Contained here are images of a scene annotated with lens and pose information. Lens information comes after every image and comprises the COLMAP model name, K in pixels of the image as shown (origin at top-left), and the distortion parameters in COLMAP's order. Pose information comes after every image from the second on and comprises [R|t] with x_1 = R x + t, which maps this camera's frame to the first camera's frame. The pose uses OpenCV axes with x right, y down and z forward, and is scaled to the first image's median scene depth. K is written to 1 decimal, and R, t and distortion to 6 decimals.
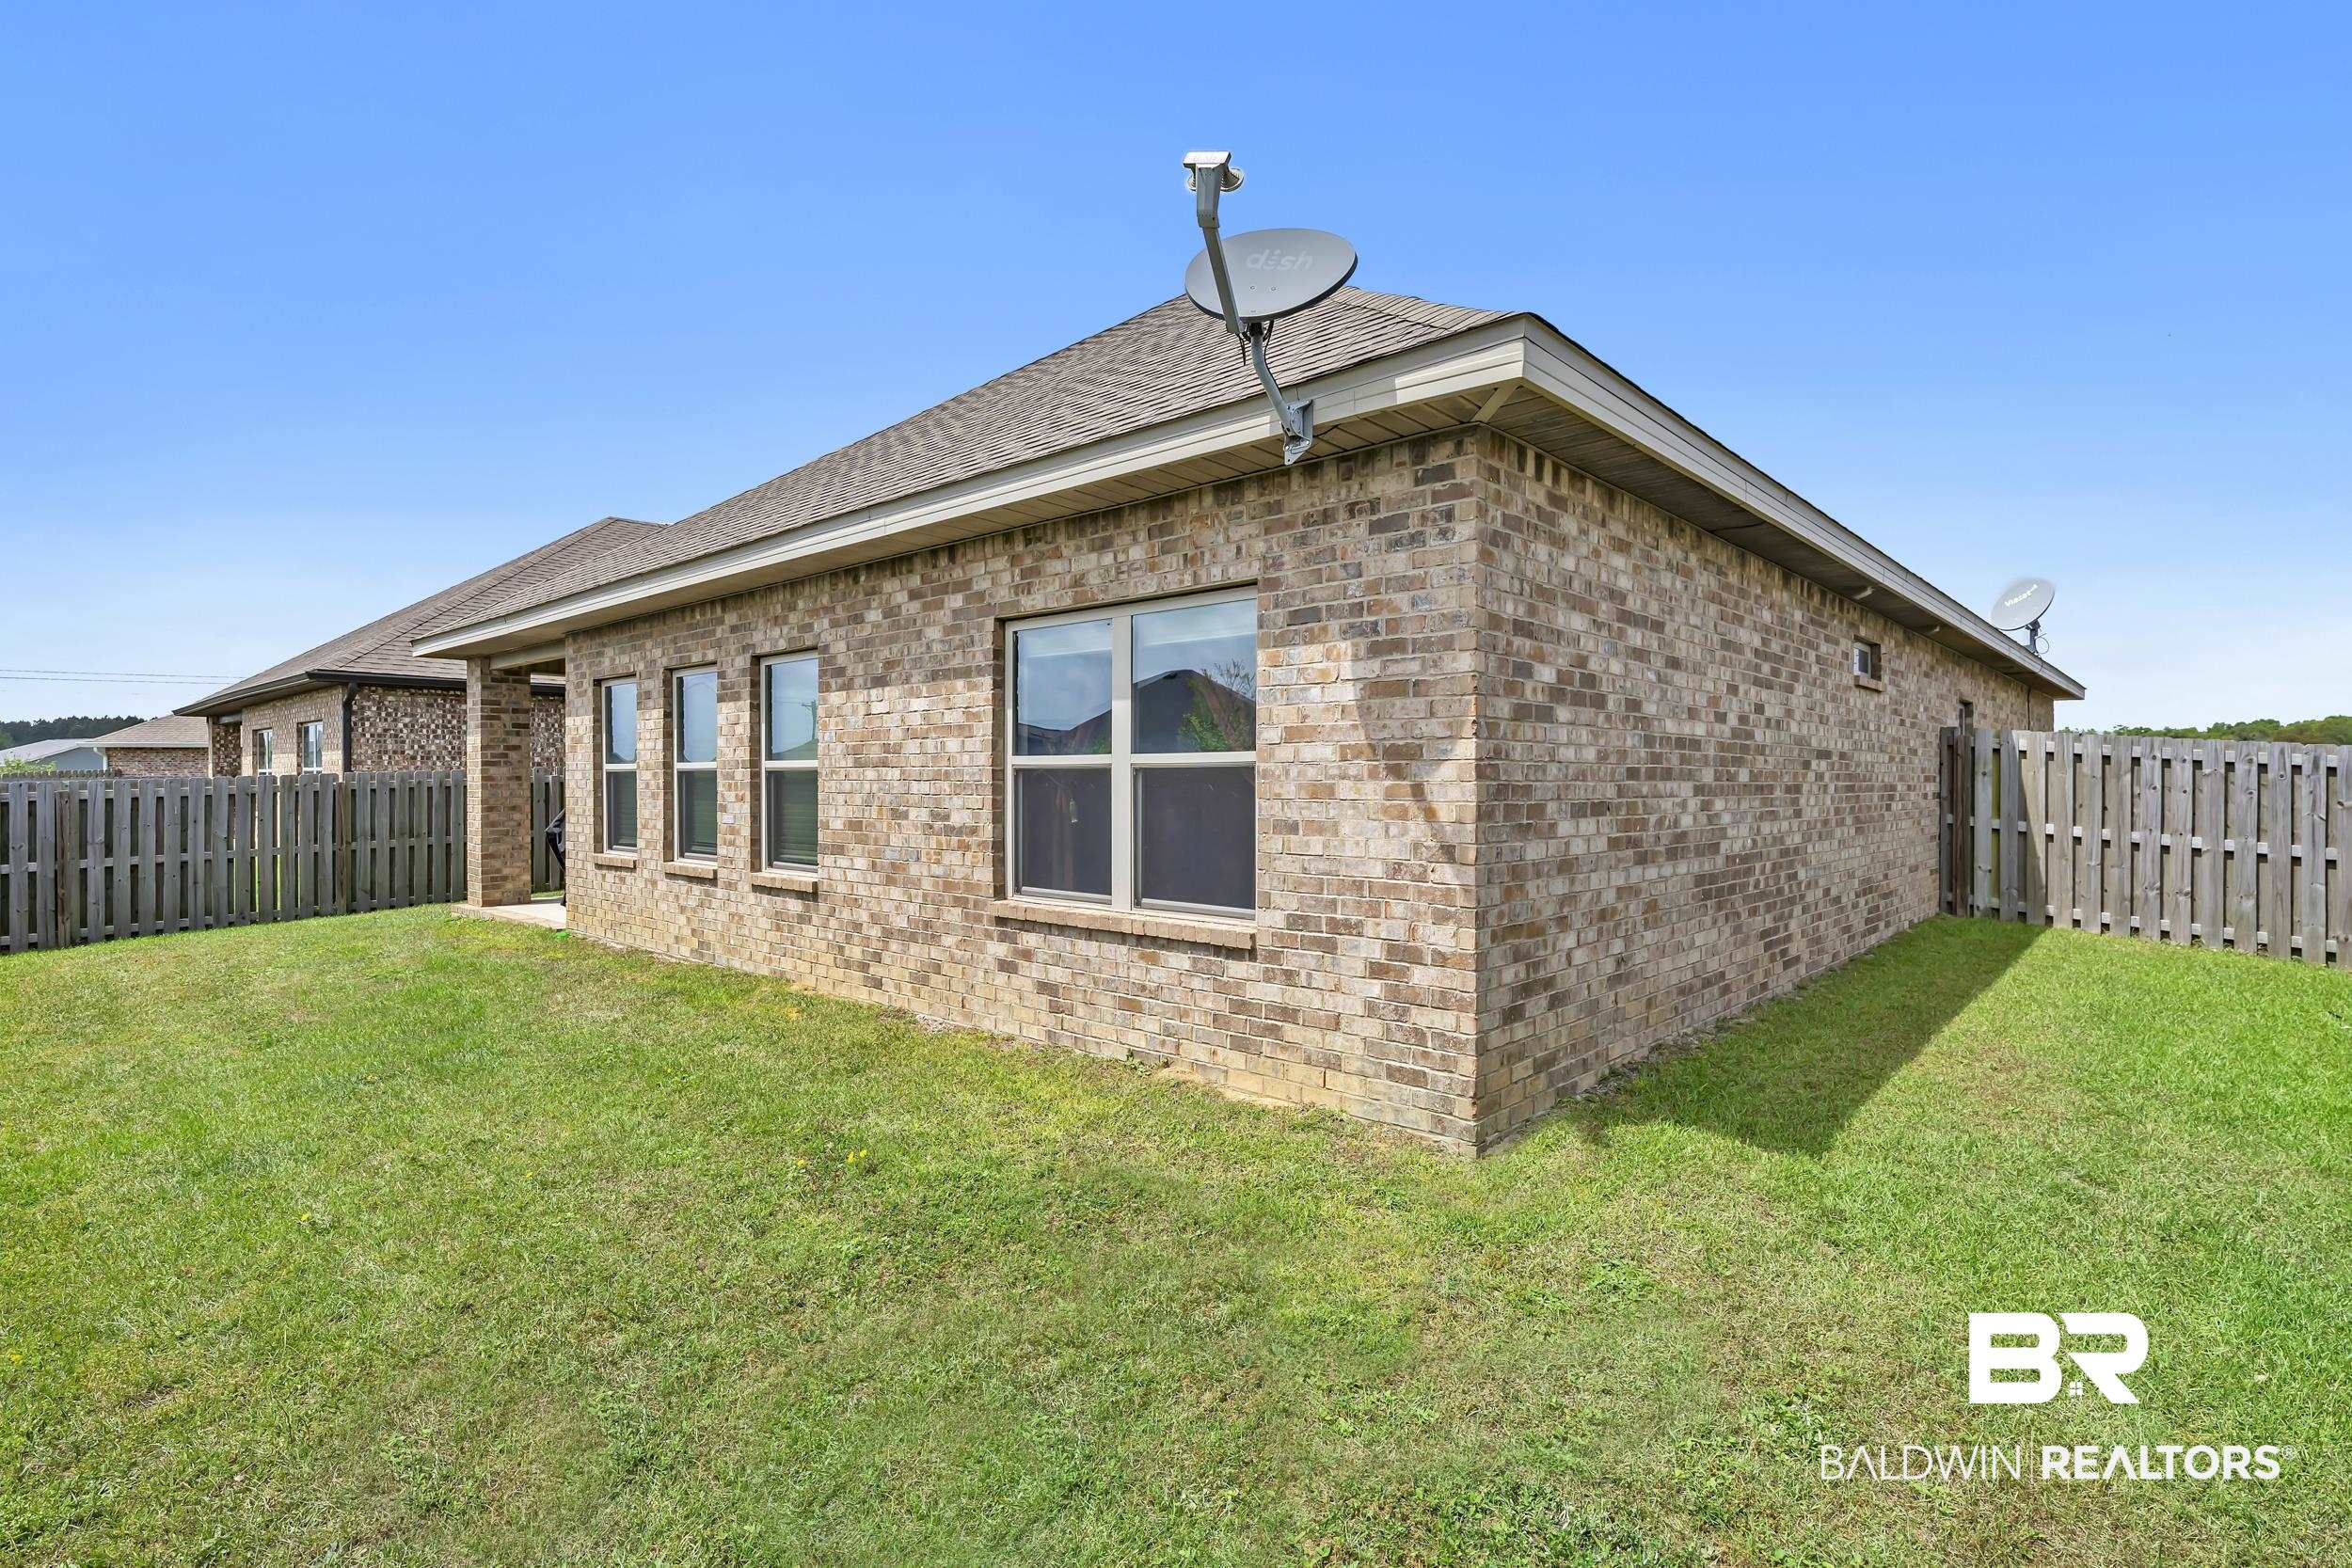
lens RADIAL K [[1158.7, 0, 1166.7], [0, 1158.7, 792.8], [0, 0, 1]] dist [0.000676, 0.000183]
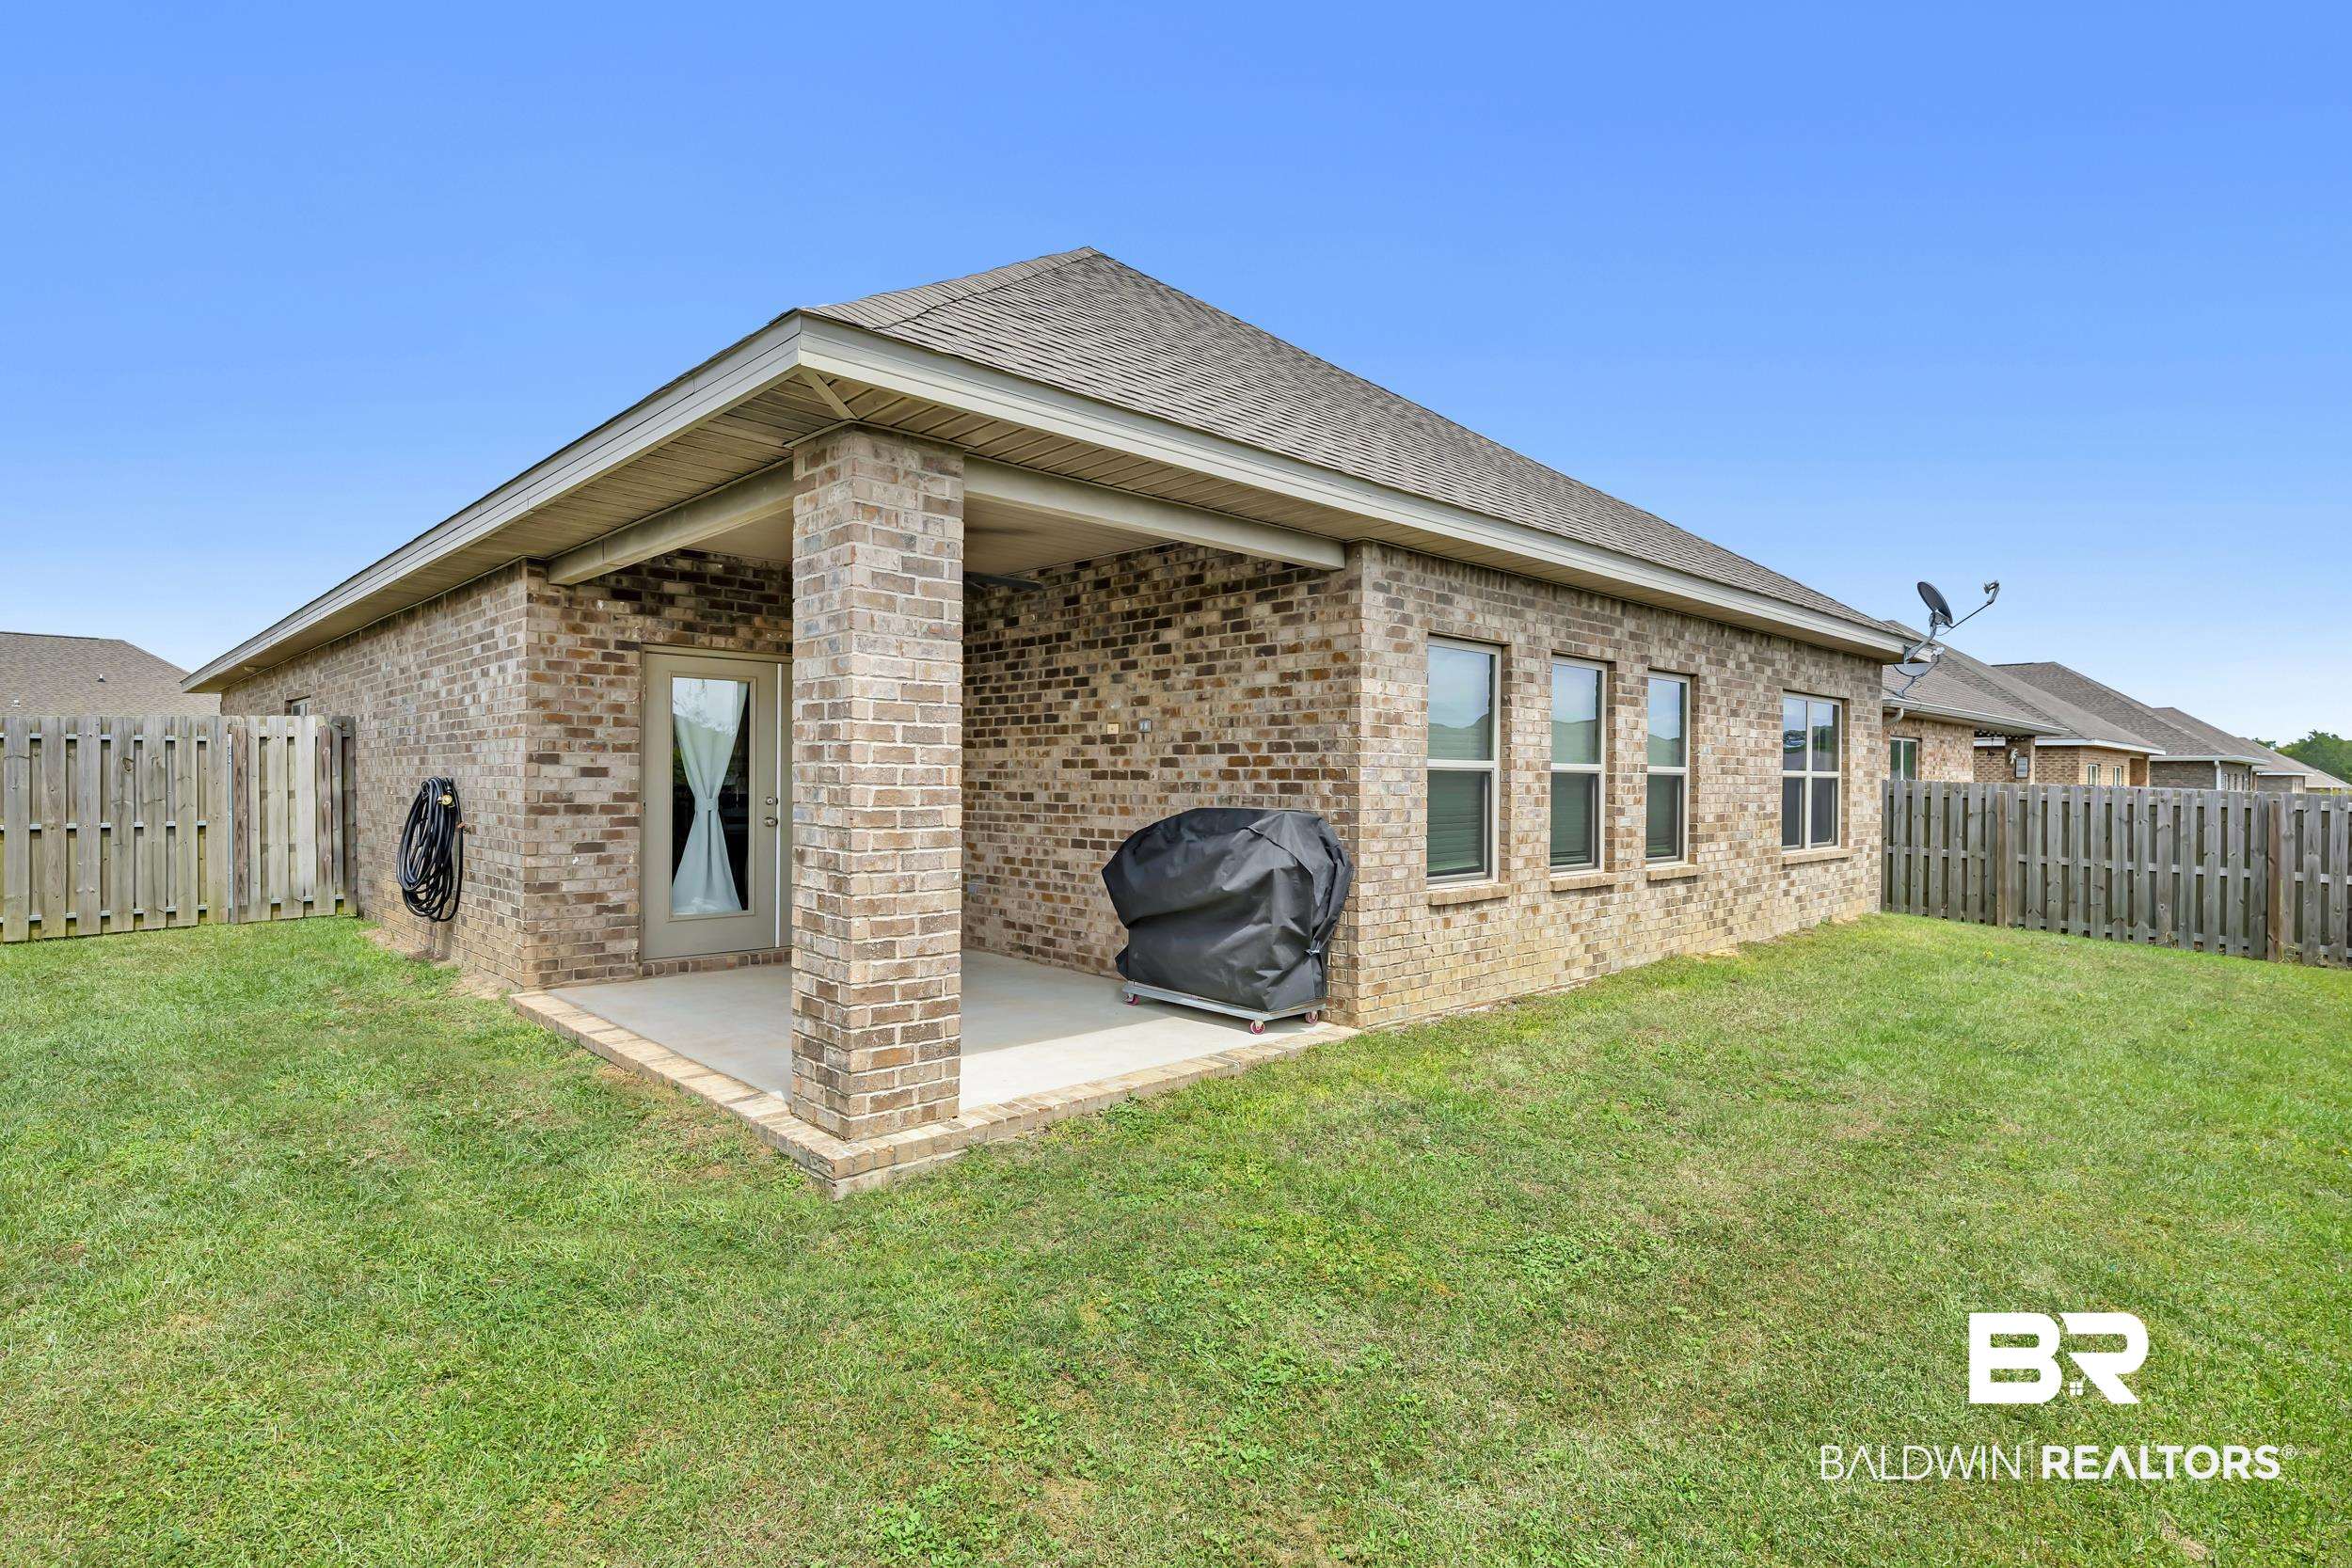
lens RADIAL K [[1158.7, 0, 1167.0], [0, 1158.7, 777.7], [0, 0, 1]] dist [0.000676, 0.000183]
pose [[0.067315, 0.000031, 0.997732, -1.636666], [0.001963, 0.999998, -0.000163, -0.019047], [-0.997730, 0.001970, 0.067314, 1.542469]]
